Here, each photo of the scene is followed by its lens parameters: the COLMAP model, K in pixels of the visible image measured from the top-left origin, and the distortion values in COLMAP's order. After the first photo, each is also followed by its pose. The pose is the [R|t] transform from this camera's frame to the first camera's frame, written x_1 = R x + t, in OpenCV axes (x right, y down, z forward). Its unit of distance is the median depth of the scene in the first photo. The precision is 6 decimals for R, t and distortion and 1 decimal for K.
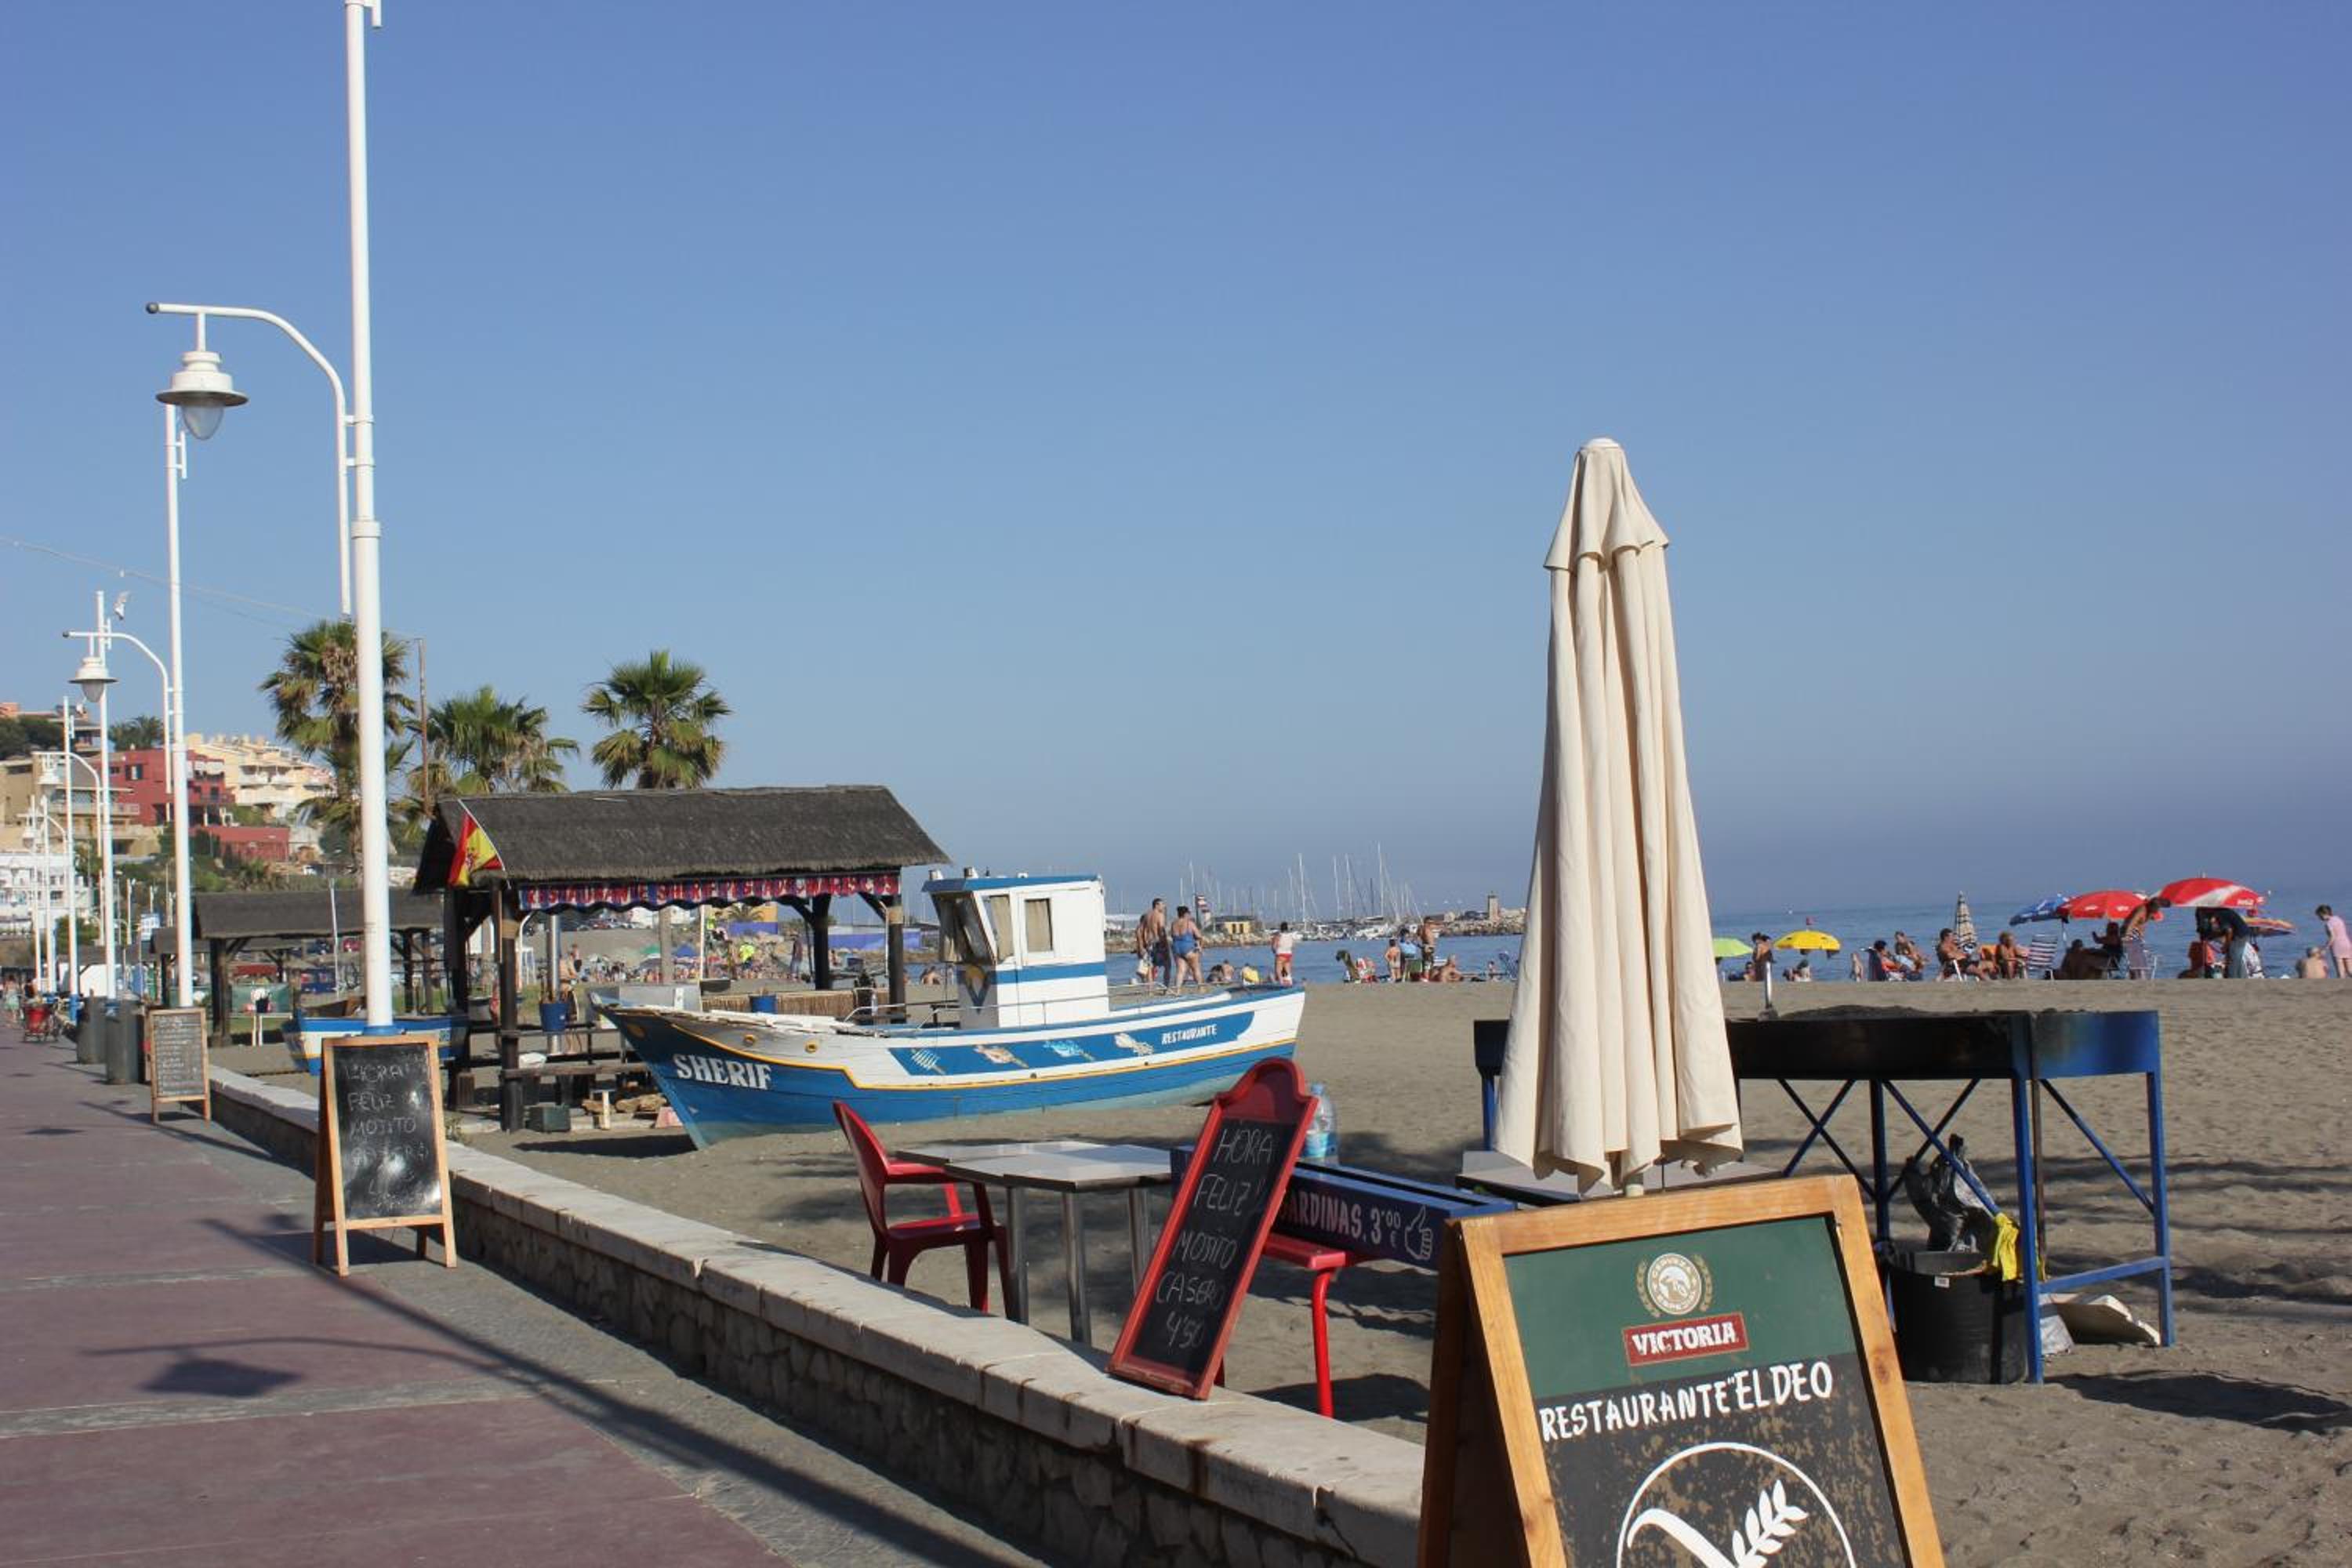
lens RADIAL K [[2973.1, 0, 1176.0], [0, 2973.1, 784.0], [0, 0, 1]] dist [-0.023940, 0.011372]
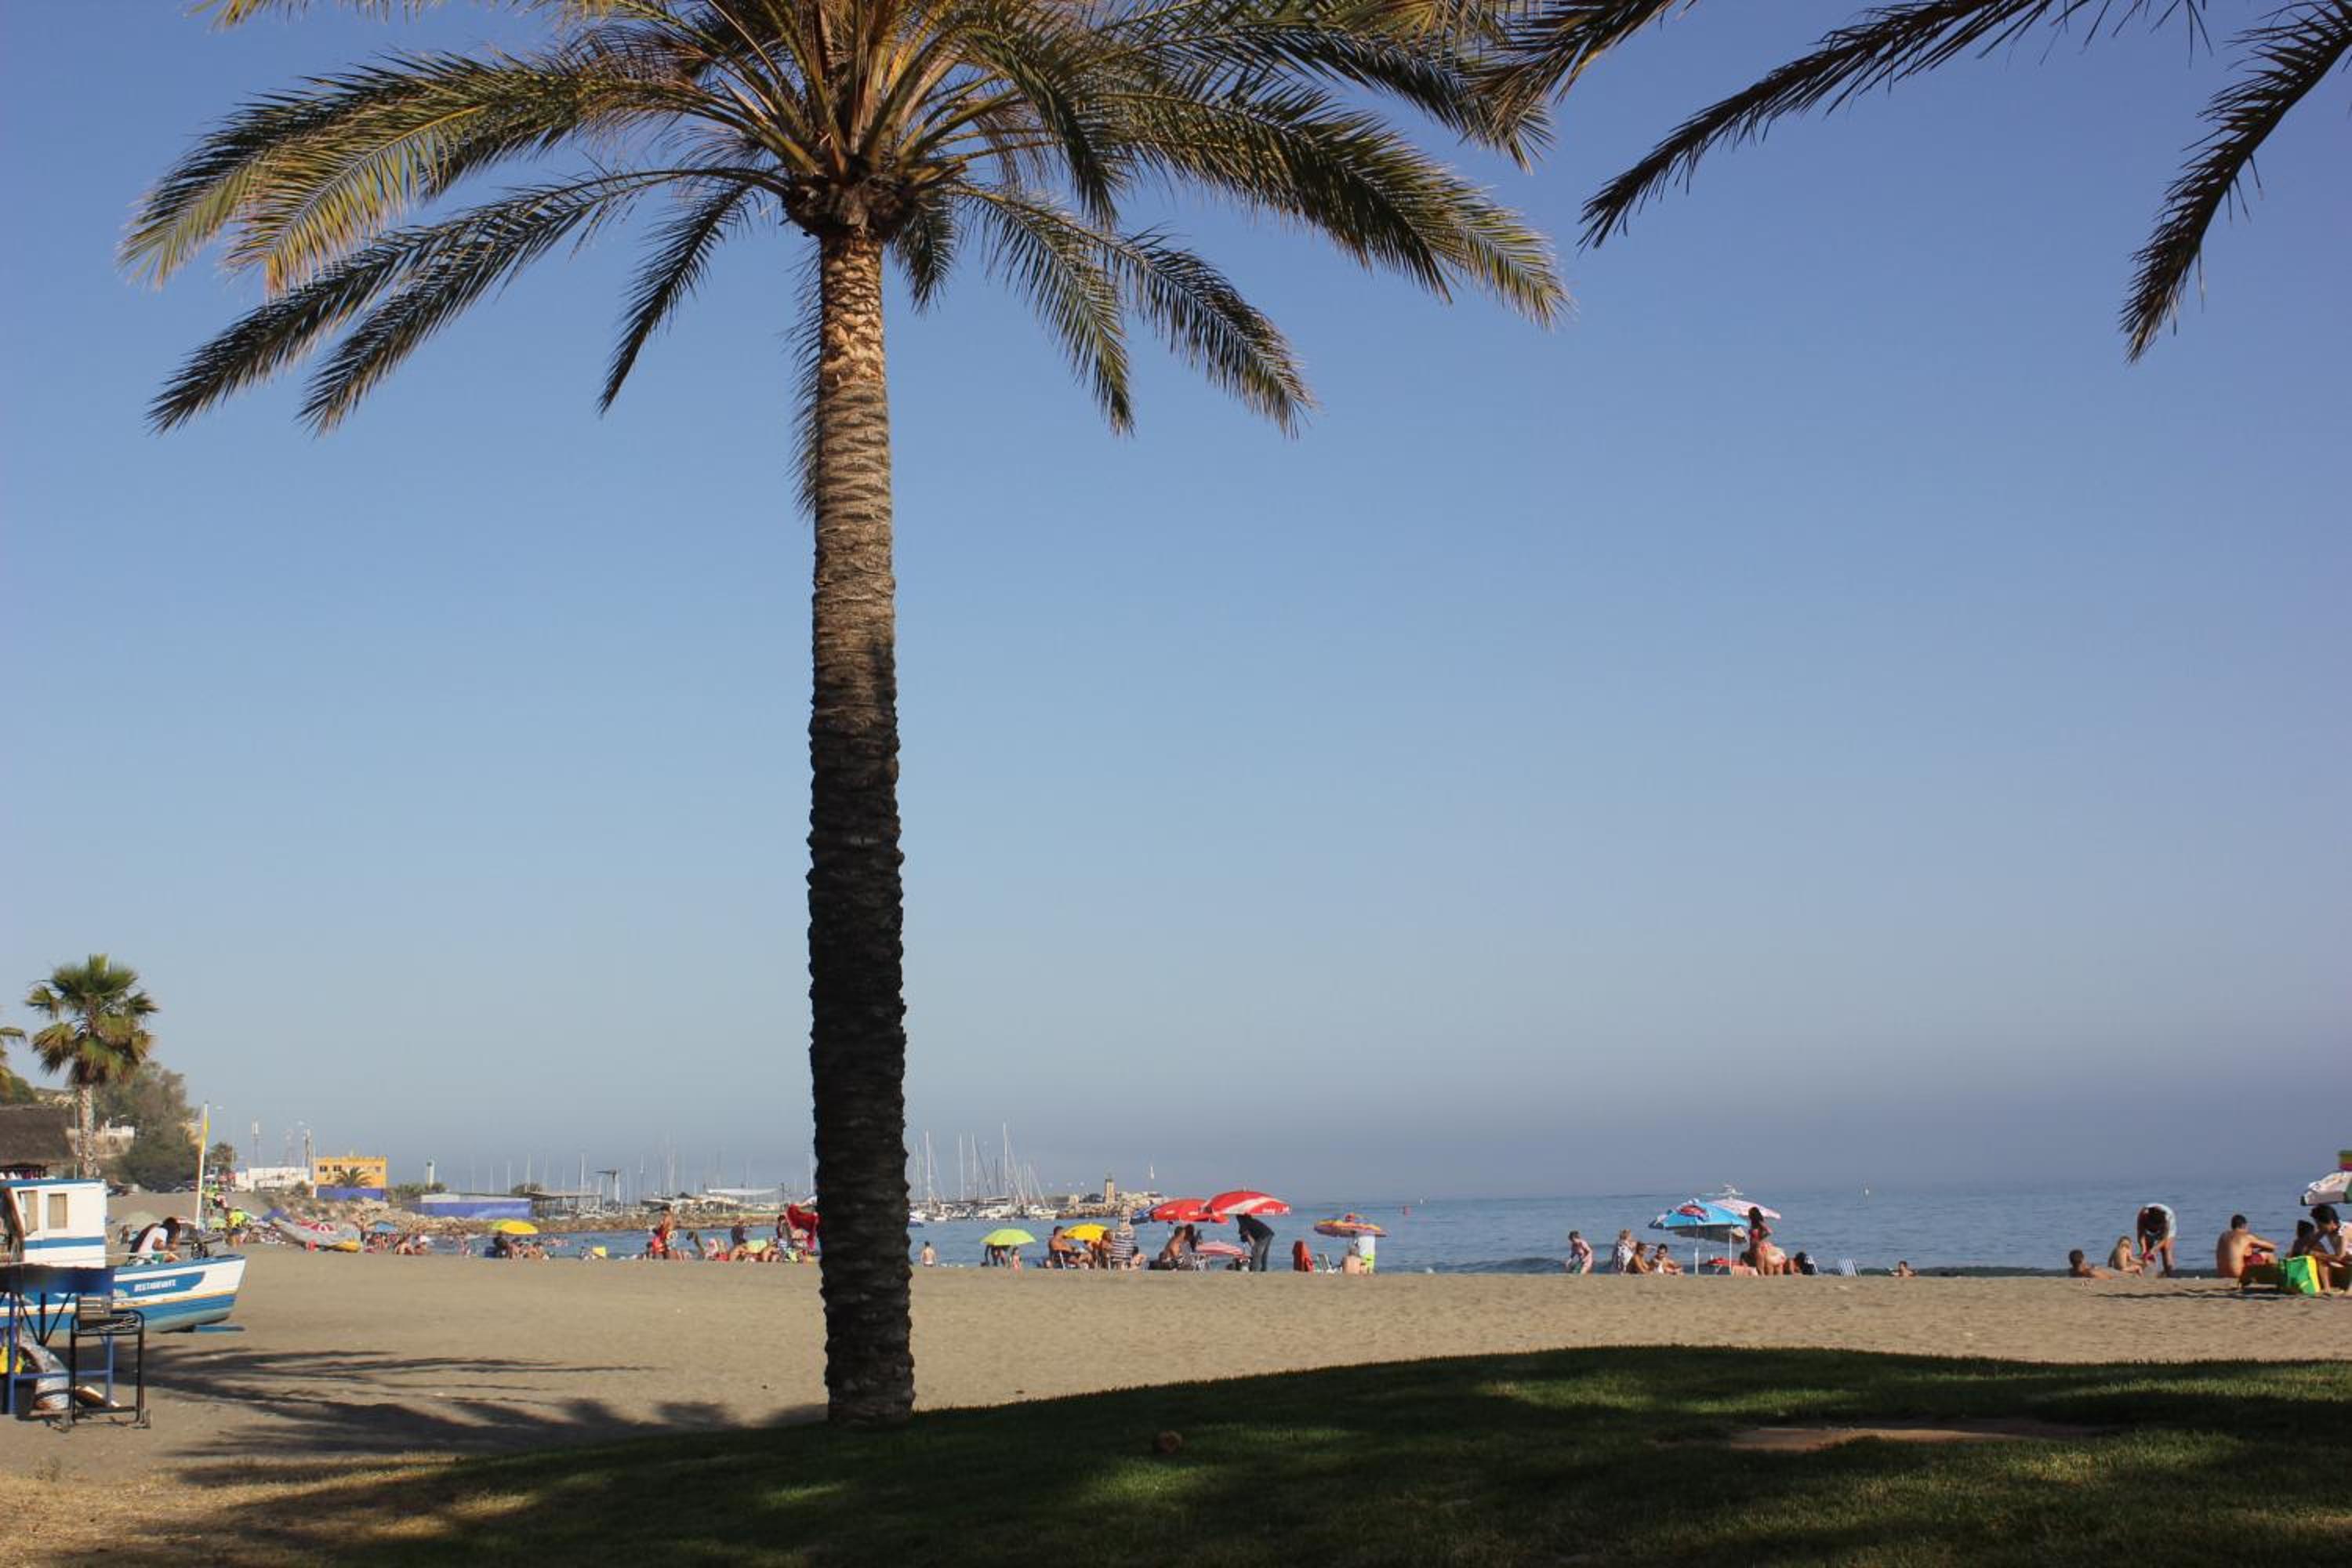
lens RADIAL K [[2973.1, 0, 1176.0], [0, 2973.1, 784.0], [0, 0, 1]] dist [-0.023940, 0.011372]
pose [[0.993137, 0.039268, 0.110171, 0.112457], [-0.028850, 0.995096, -0.094614, -0.014093], [-0.113346, 0.090787, 0.989399, -0.191665]]
